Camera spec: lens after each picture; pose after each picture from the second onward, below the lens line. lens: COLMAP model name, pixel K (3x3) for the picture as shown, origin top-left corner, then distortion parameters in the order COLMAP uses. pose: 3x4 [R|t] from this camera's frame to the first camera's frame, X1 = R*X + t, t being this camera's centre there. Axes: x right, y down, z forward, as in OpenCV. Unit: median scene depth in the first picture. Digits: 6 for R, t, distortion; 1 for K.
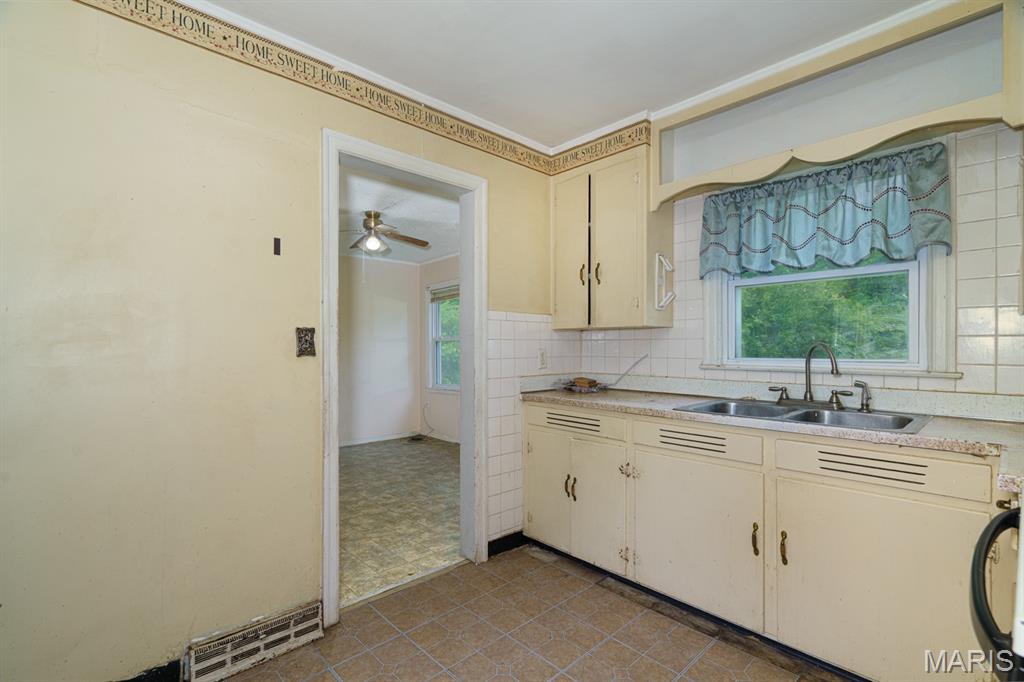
lens RADIAL K [[469.1, 0, 521.8], [0, 469.1, 349.3], [0, 0, 1]] dist [0.002159, -0.000705]
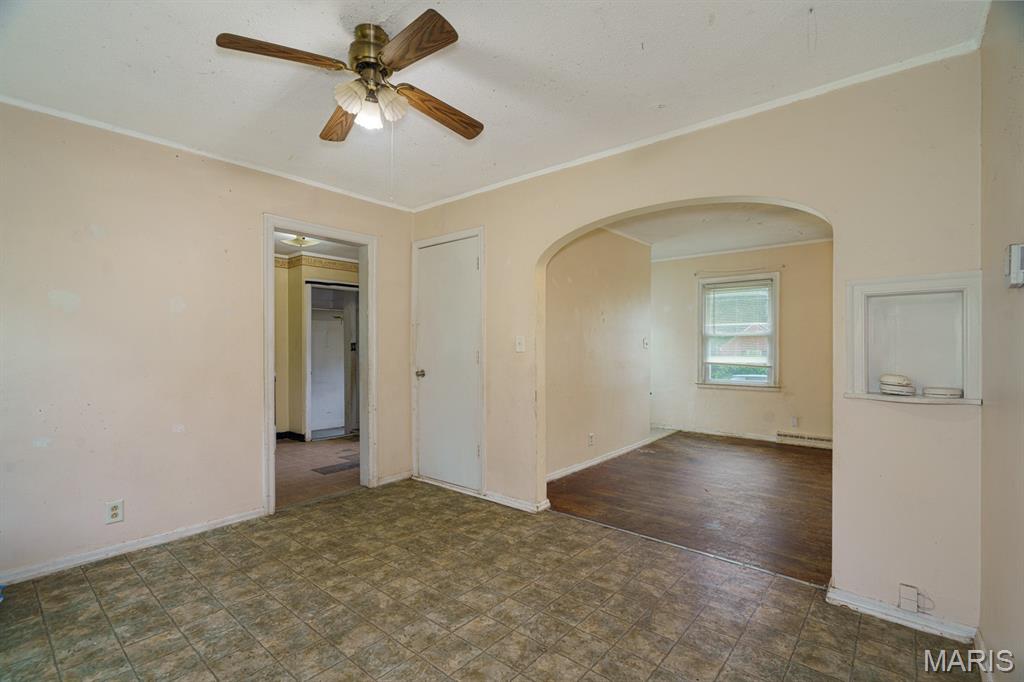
lens RADIAL K [[469.1, 0, 512.2], [0, 469.1, 346.9], [0, 0, 1]] dist [0.002159, -0.000705]
pose [[-0.995615, 0.008069, -0.093200, -0.814807], [0.008634, 0.999947, -0.005665, 0.016603], [0.093150, -0.006445, -0.995631, 2.911428]]
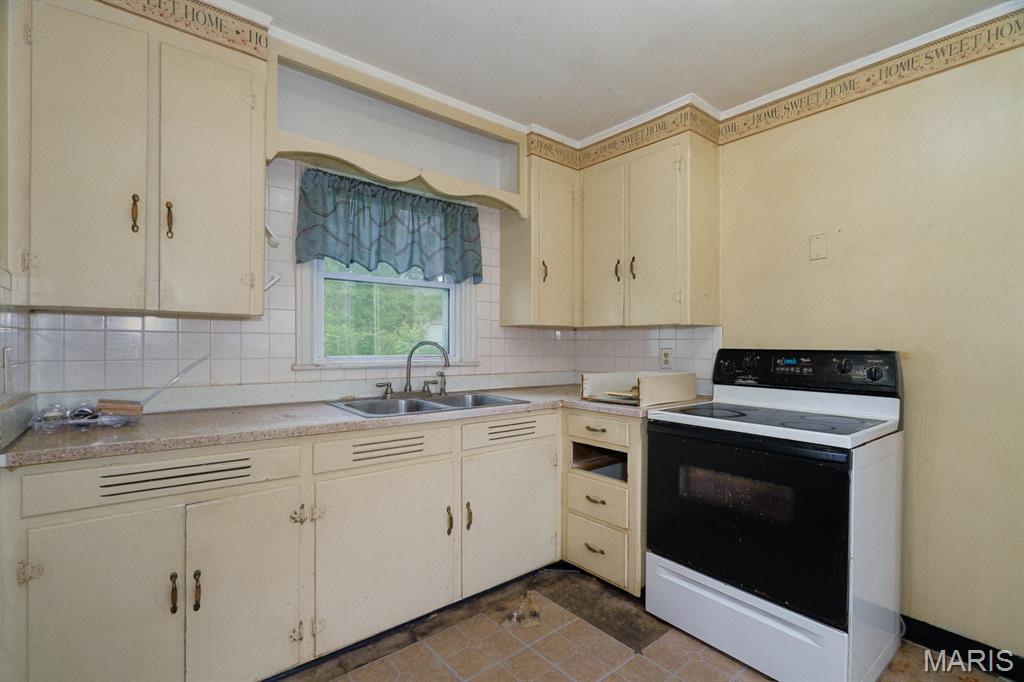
lens RADIAL K [[469.1, 0, 503.8], [0, 469.1, 346.8], [0, 0, 1]] dist [0.002159, -0.000705]
pose [[0.090063, -0.006268, 0.995916, -0.507370], [-0.001829, 0.999977, 0.006459, -0.007604], [-0.995934, -0.002403, 0.090049, 0.676977]]
